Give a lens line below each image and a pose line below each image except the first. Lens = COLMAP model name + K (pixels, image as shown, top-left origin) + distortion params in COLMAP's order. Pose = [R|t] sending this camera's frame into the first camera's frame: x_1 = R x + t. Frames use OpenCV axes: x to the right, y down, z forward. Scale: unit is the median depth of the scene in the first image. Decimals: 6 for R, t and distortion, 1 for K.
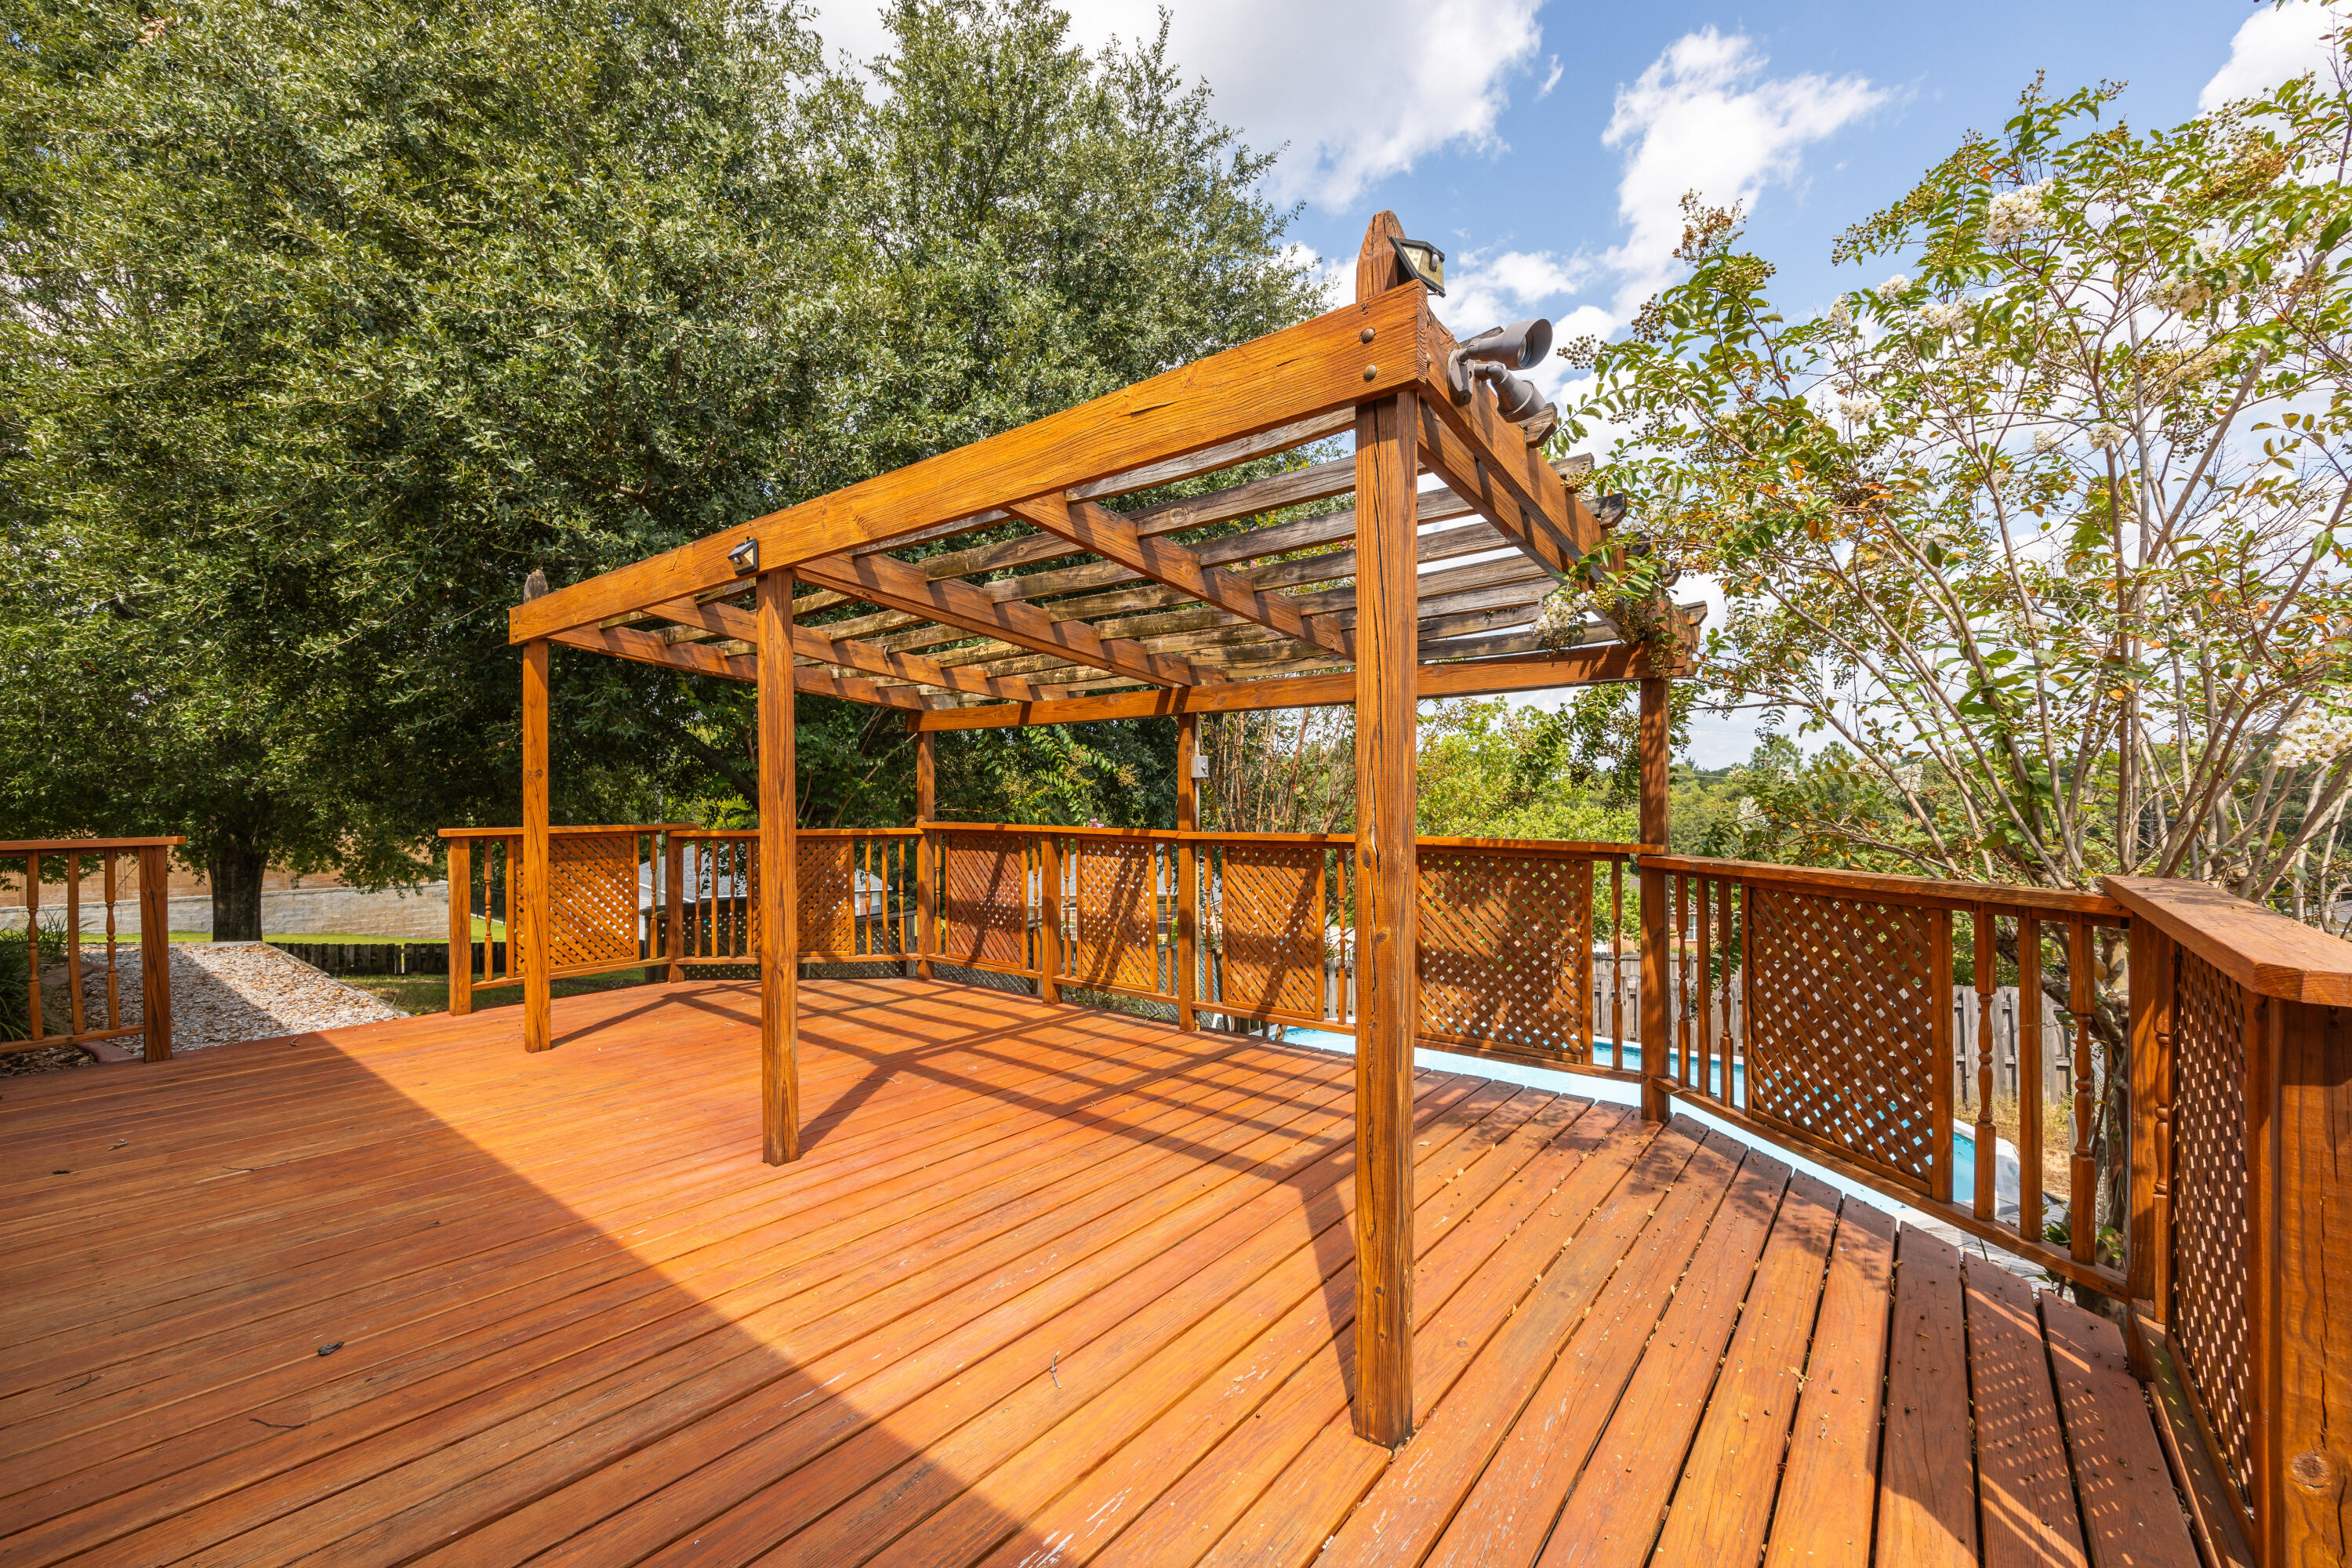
lens RADIAL K [[948.6, 0, 1176.0], [0, 948.6, 784.0], [0, 0, 1]] dist [-0.002019, -0.000338]
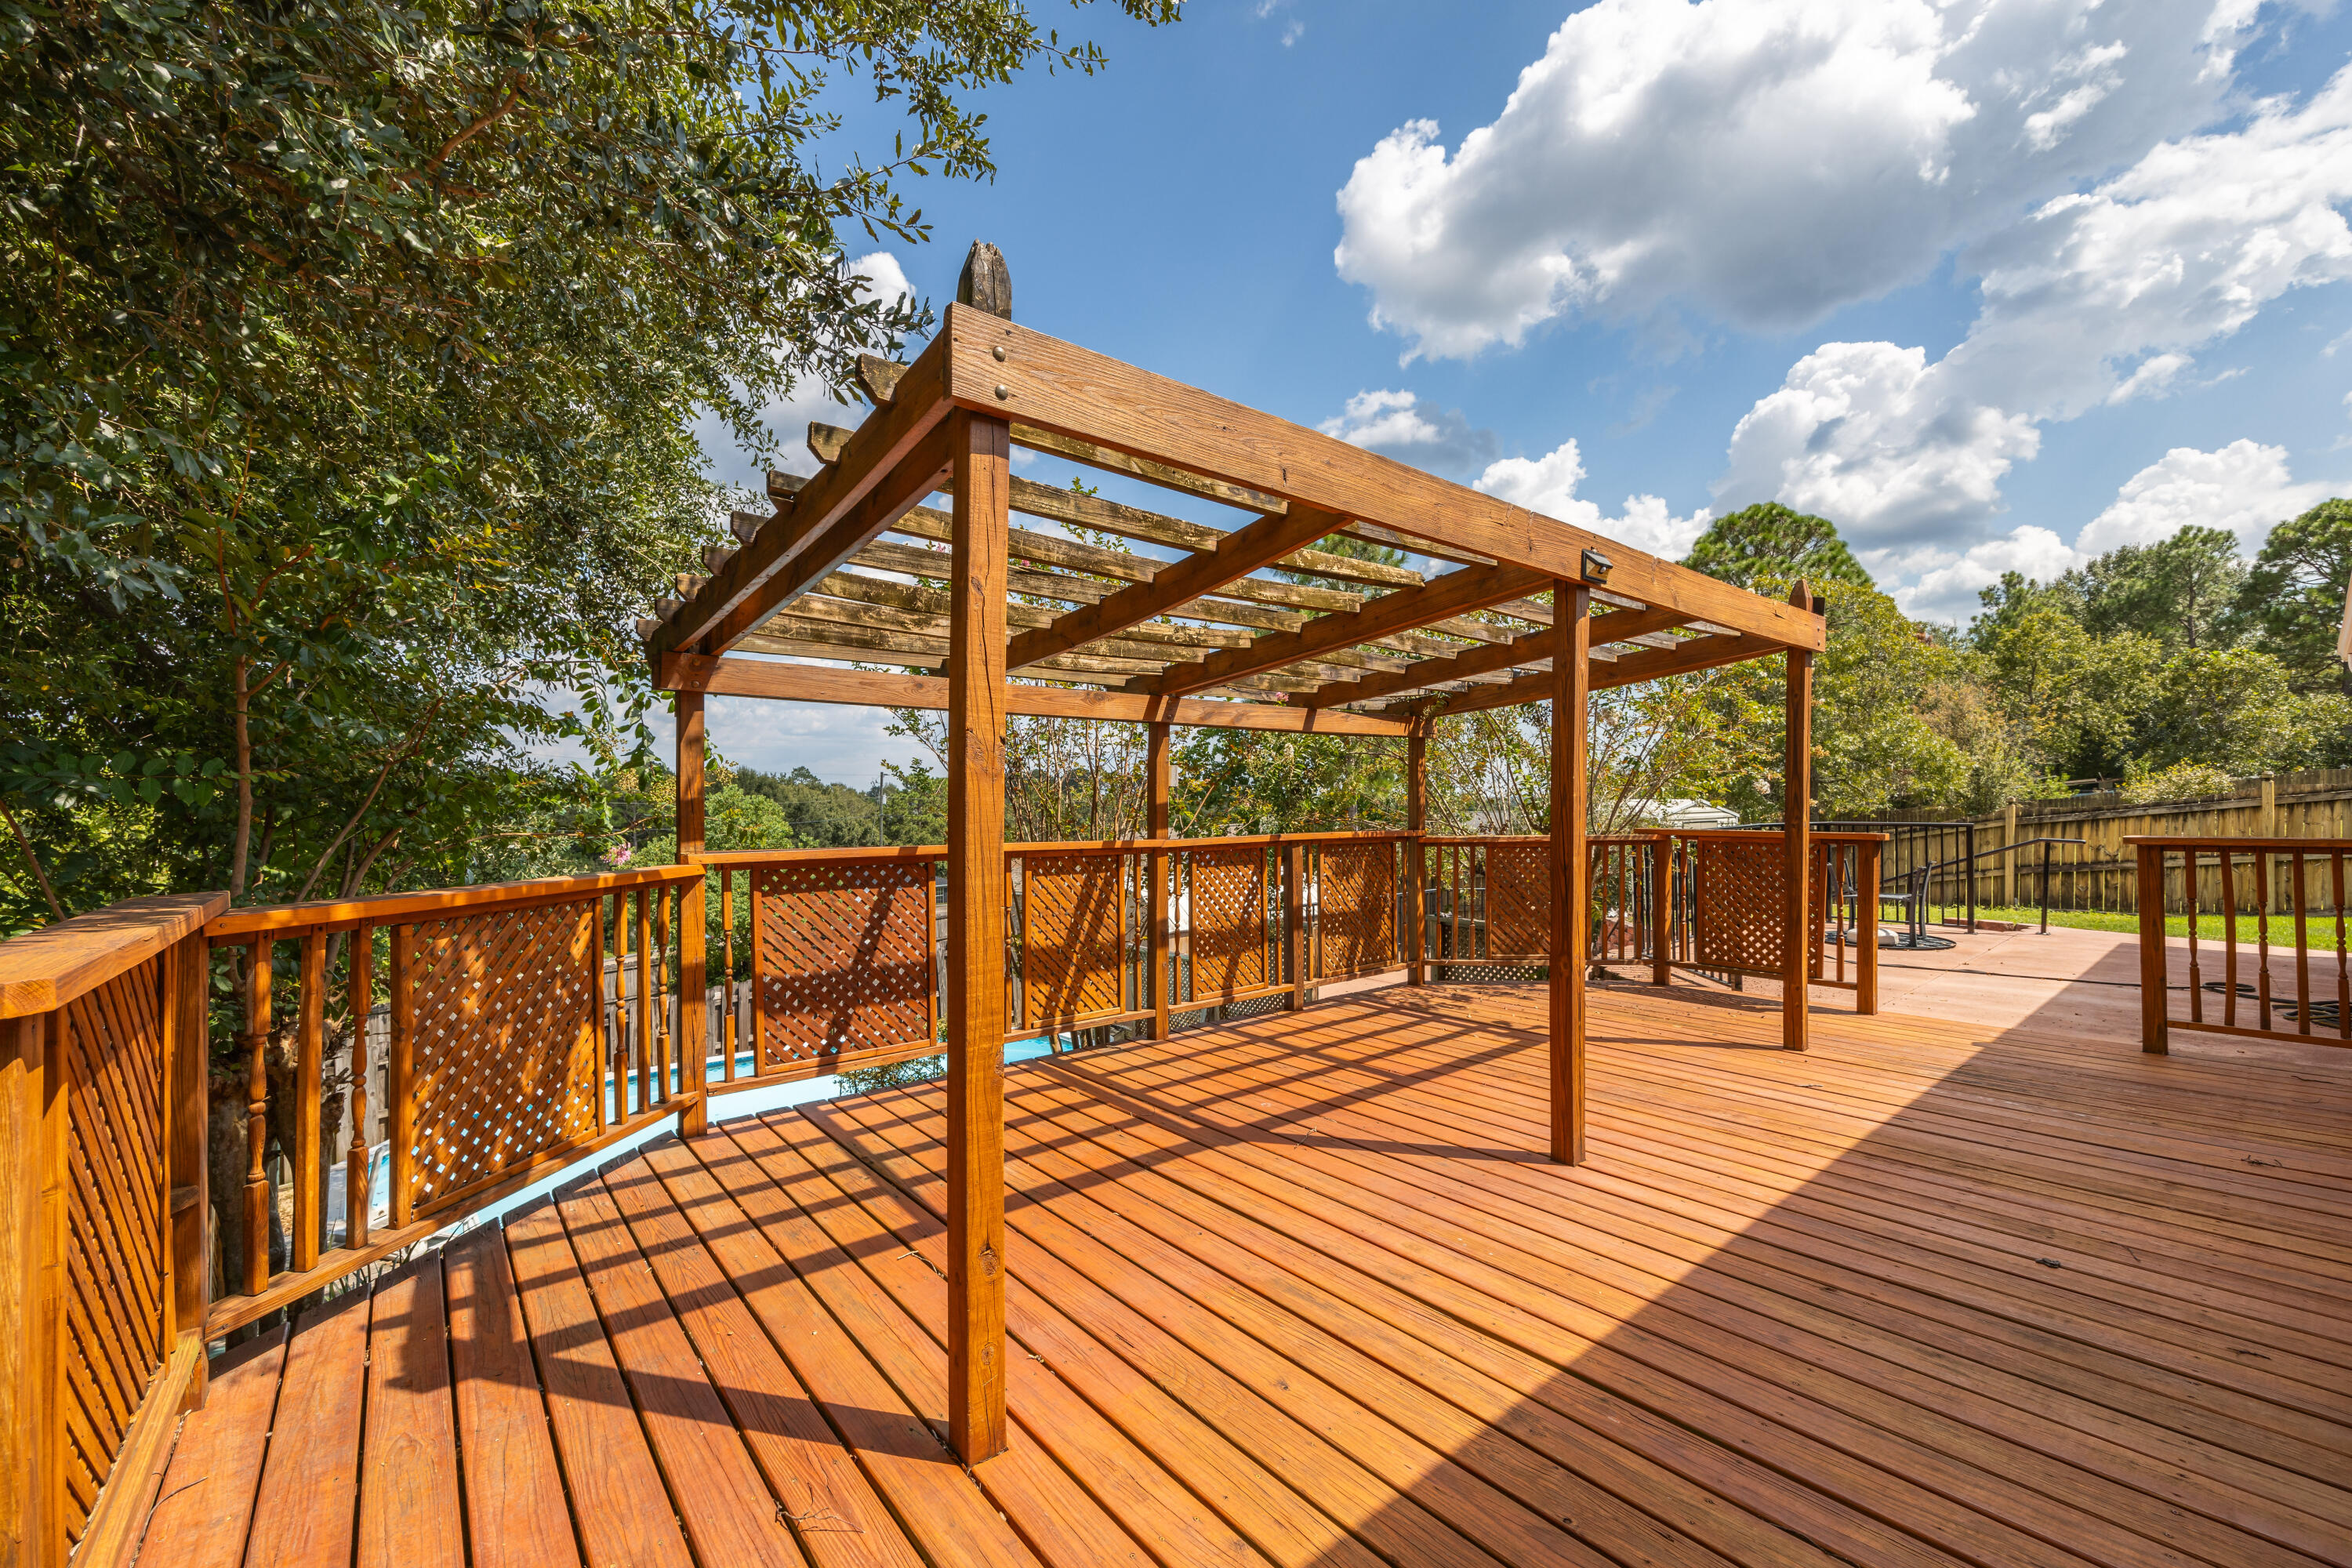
lens RADIAL K [[948.6, 0, 1176.0], [0, 948.6, 784.0], [0, 0, 1]] dist [-0.002019, -0.000338]
pose [[0.208202, 0.021296, 0.977854, -1.122433], [-0.005254, 0.999773, -0.020655, 0.013566], [-0.978072, -0.000837, 0.208267, 0.897818]]
